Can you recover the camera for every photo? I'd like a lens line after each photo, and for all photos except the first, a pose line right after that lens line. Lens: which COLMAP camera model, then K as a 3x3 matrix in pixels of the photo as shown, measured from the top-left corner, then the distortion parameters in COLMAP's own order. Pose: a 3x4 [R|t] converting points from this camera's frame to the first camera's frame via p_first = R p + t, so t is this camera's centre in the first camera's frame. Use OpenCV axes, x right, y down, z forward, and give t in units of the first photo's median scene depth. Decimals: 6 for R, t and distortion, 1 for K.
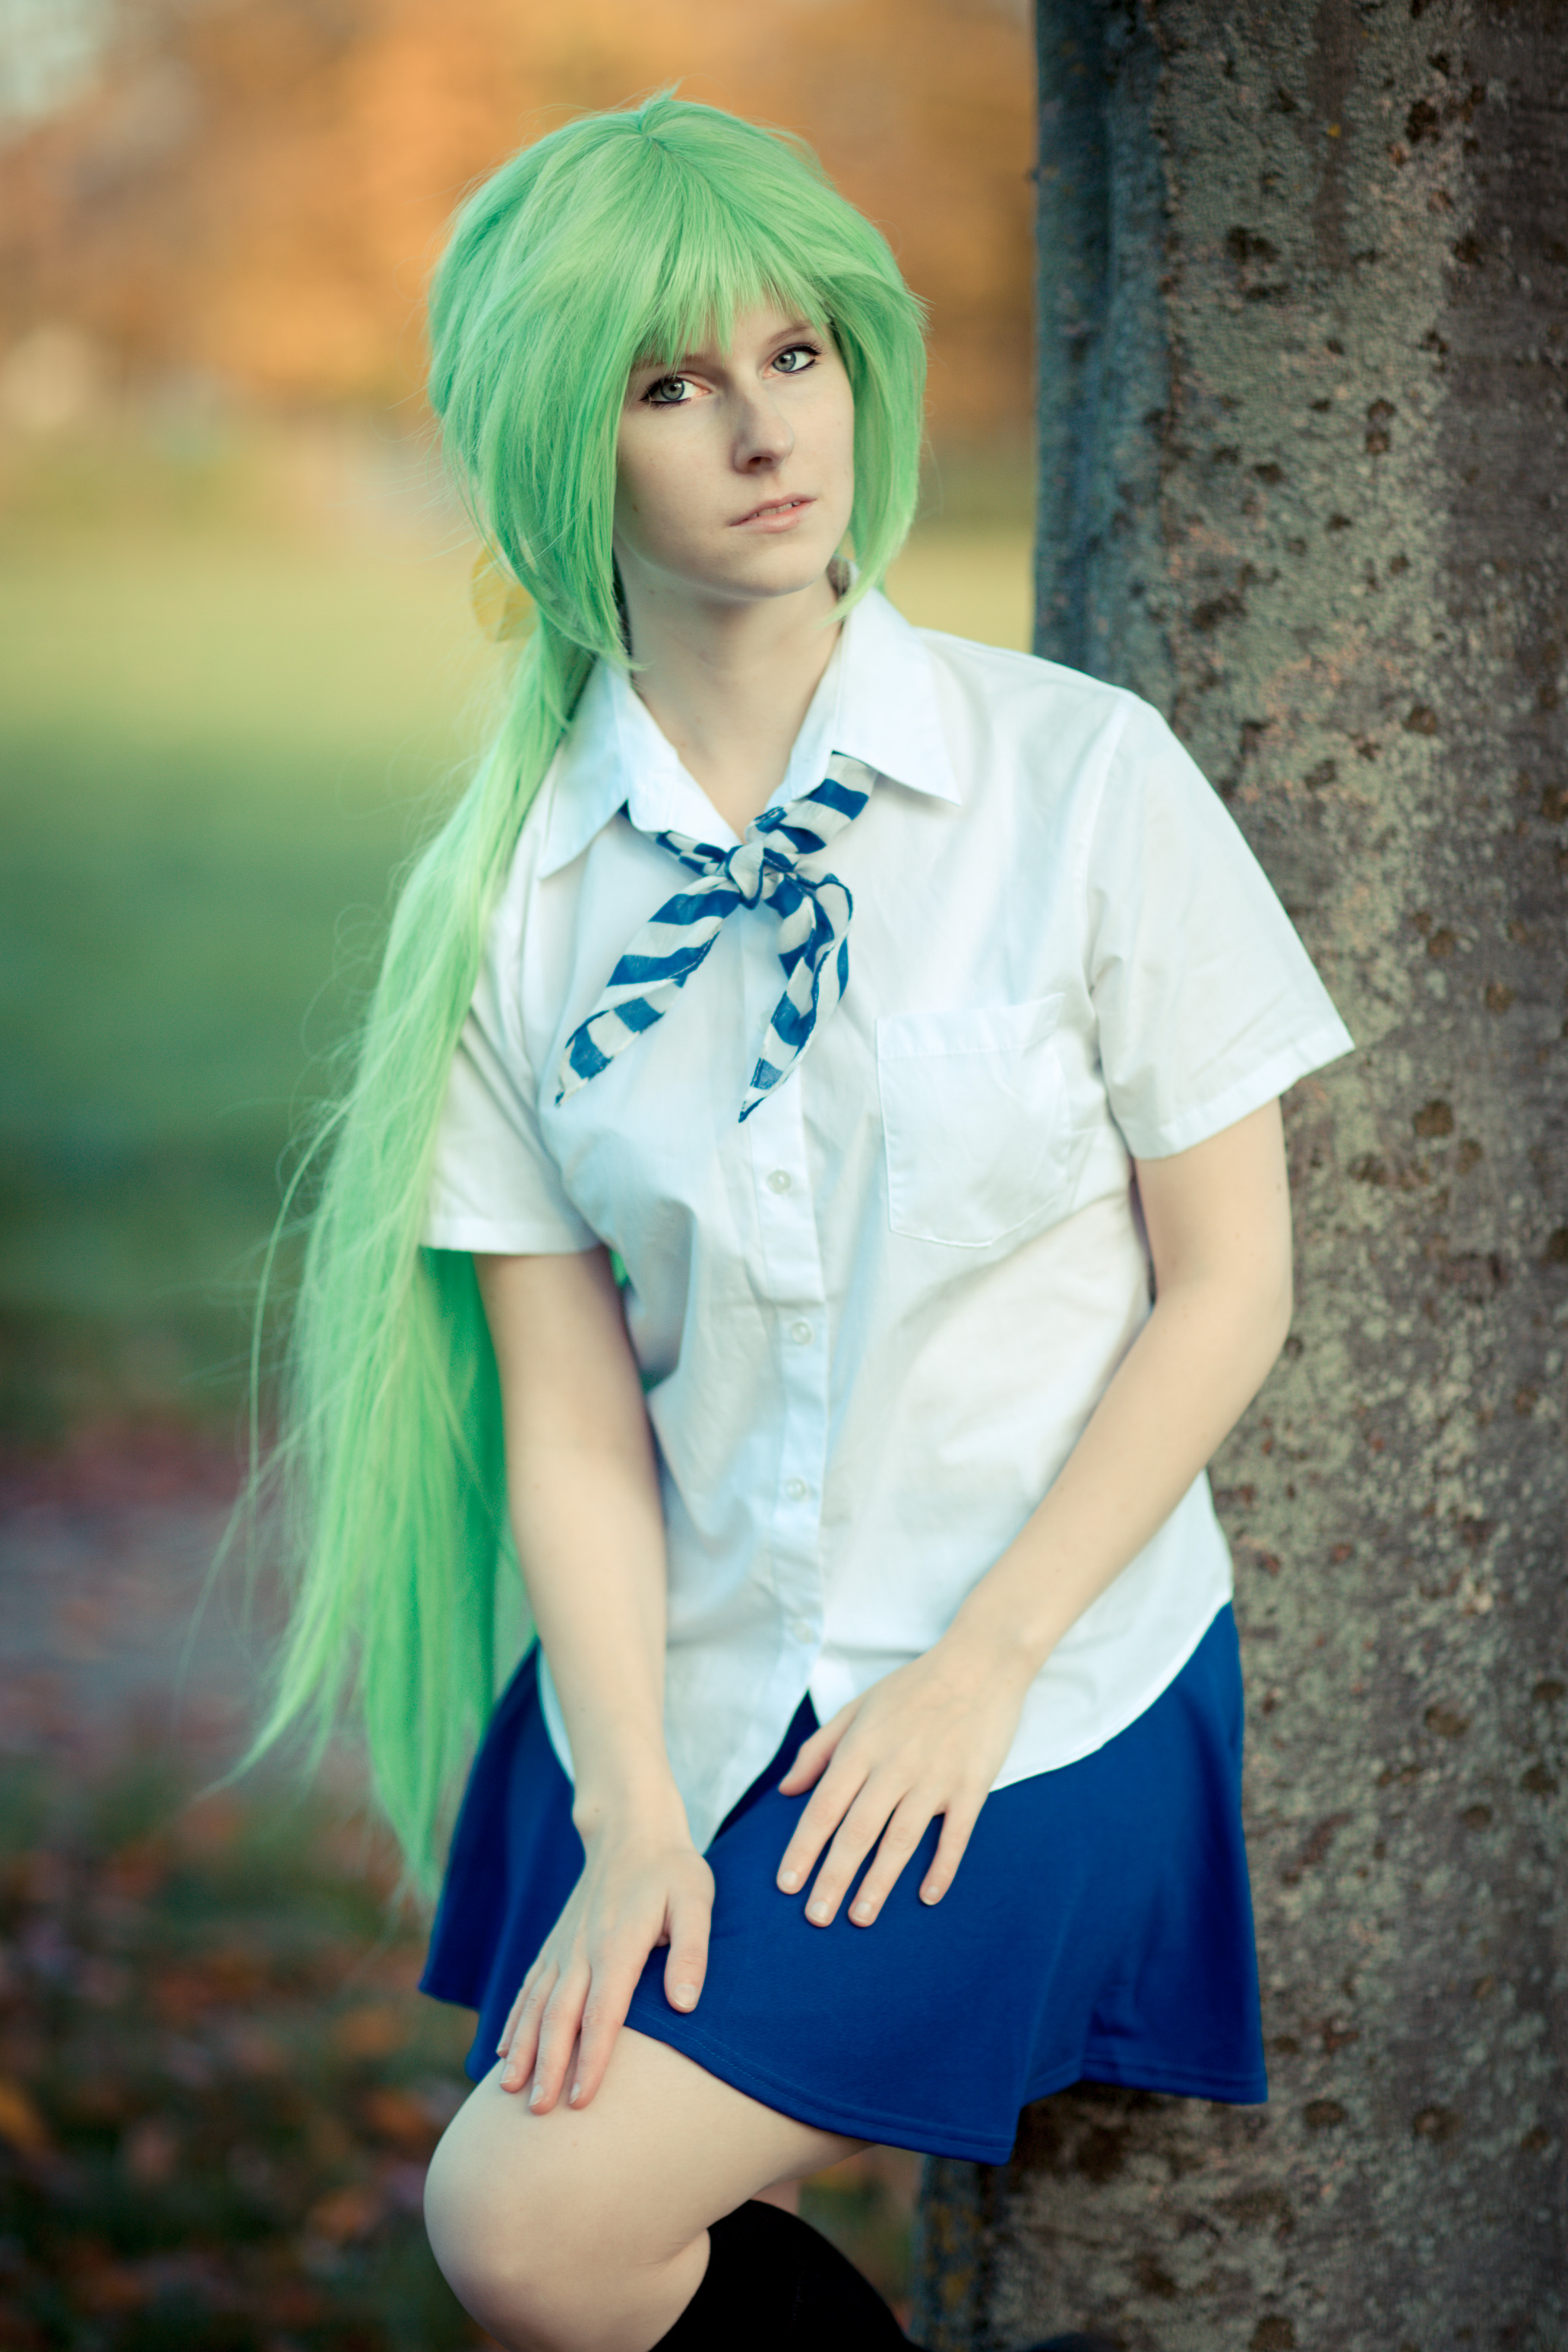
lens RADIAL K [[5594.8, 0, 782.0], [0, 5594.8, 1176.7], [0, 0, 1]] dist [0.000666, 0.000000]
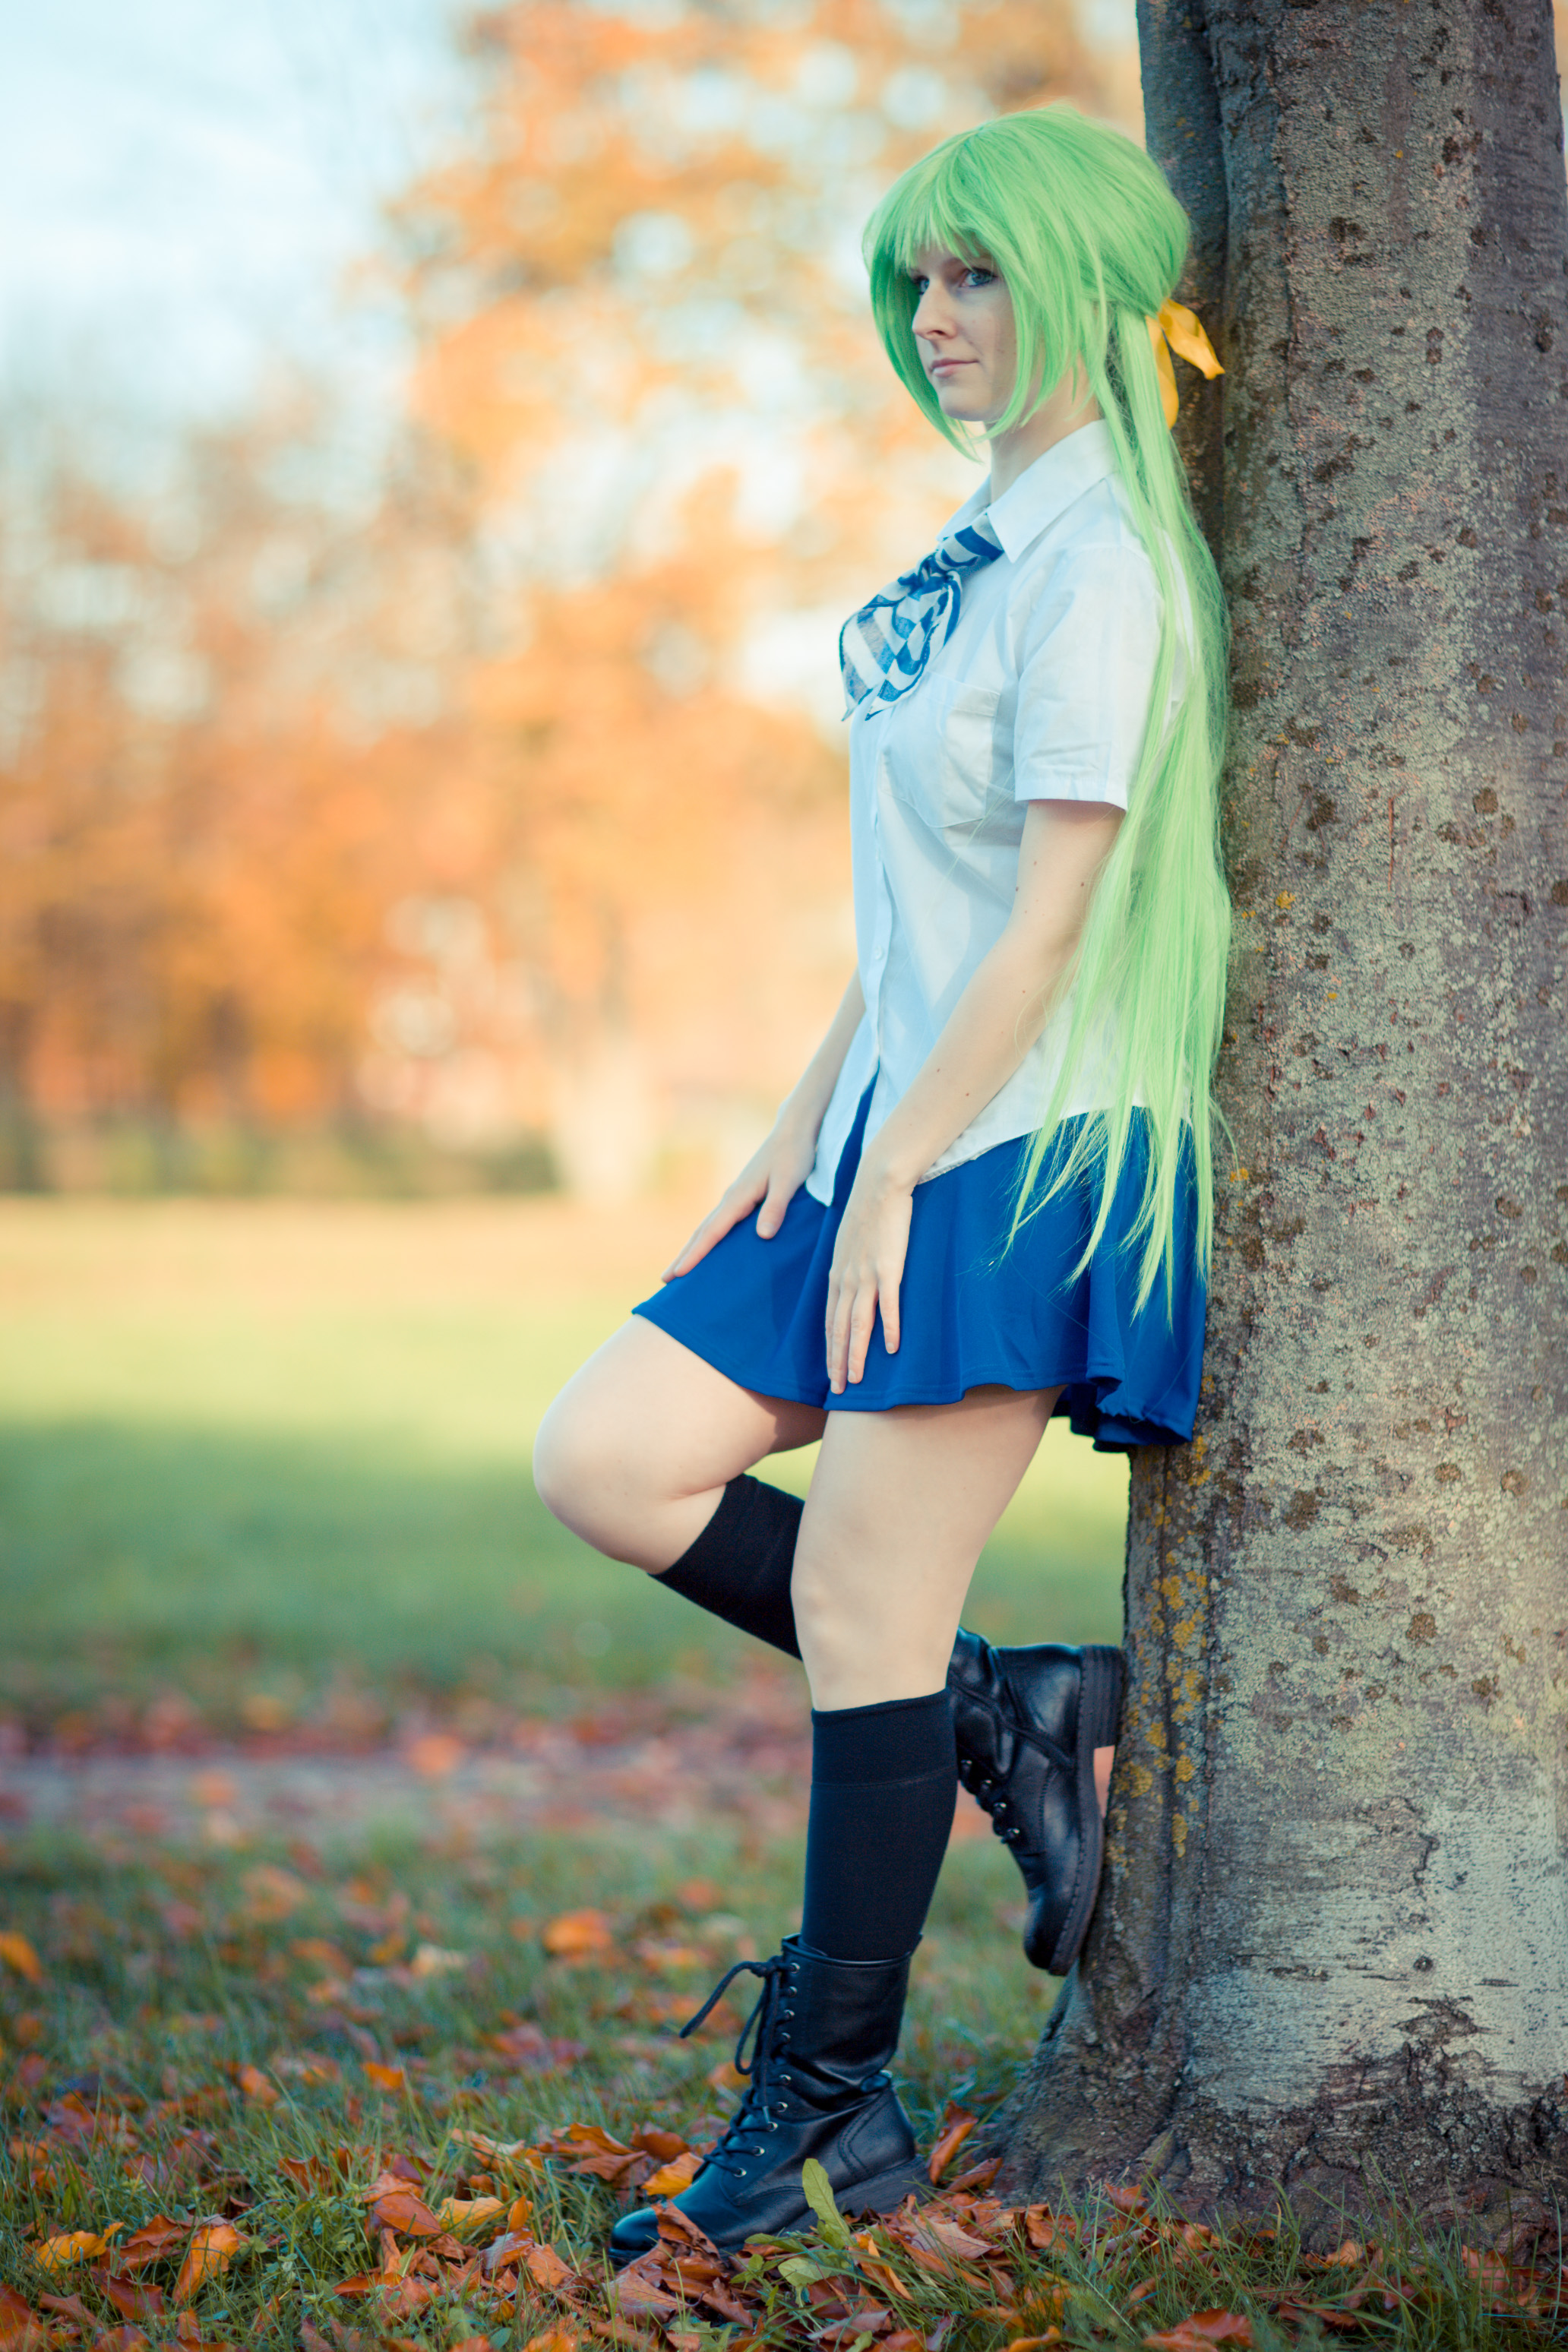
lens RADIAL K [[5594.8, 0, 785.7], [0, 5594.8, 1175.0], [0, 0, 1]] dist [0.000666, 0.000000]
pose [[0.977632, -0.023047, 0.209058, -0.383551], [0.048071, 0.992152, -0.115425, 0.253449], [-0.204757, 0.122892, 0.971067, -0.410422]]
